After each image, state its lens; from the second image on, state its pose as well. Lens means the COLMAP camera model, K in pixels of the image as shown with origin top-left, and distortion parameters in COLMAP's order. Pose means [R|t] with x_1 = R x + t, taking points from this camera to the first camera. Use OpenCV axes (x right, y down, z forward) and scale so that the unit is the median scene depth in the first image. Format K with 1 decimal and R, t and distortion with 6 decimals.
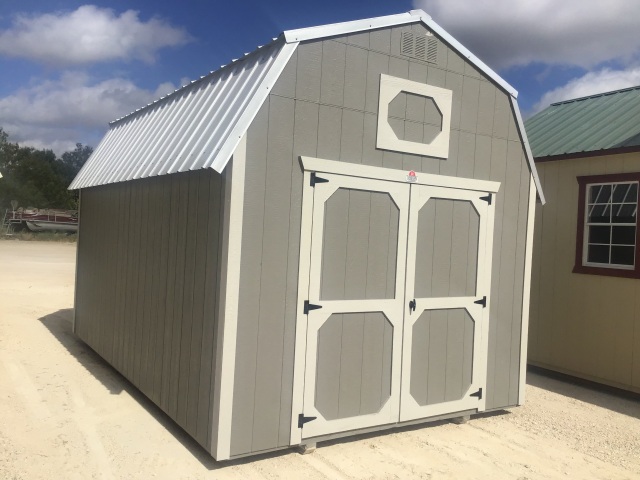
lens RADIAL K [[577.7, 0, 314.9], [0, 577.7, 238.5], [0, 0, 1]] dist [0.091925, 0.001672]
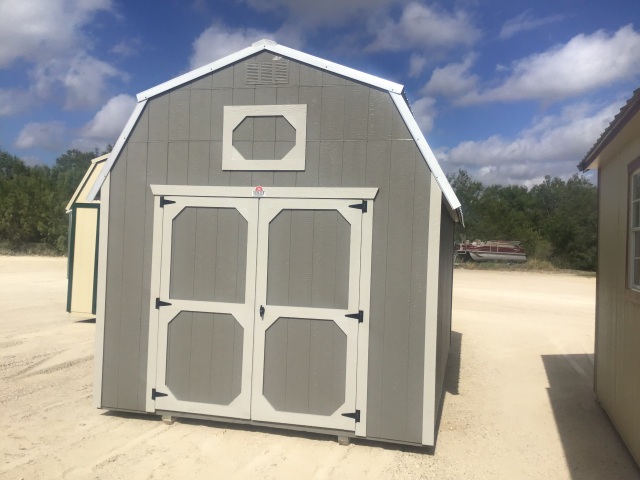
lens RADIAL K [[577.7, 0, 314.9], [0, 577.7, 238.5], [0, 0, 1]] dist [0.091925, 0.001672]
pose [[0.675269, -0.032196, -0.736869, 1.018095], [-0.008559, 0.998638, -0.051477, 0.035194], [0.737522, 0.041067, 0.674073, 0.346712]]
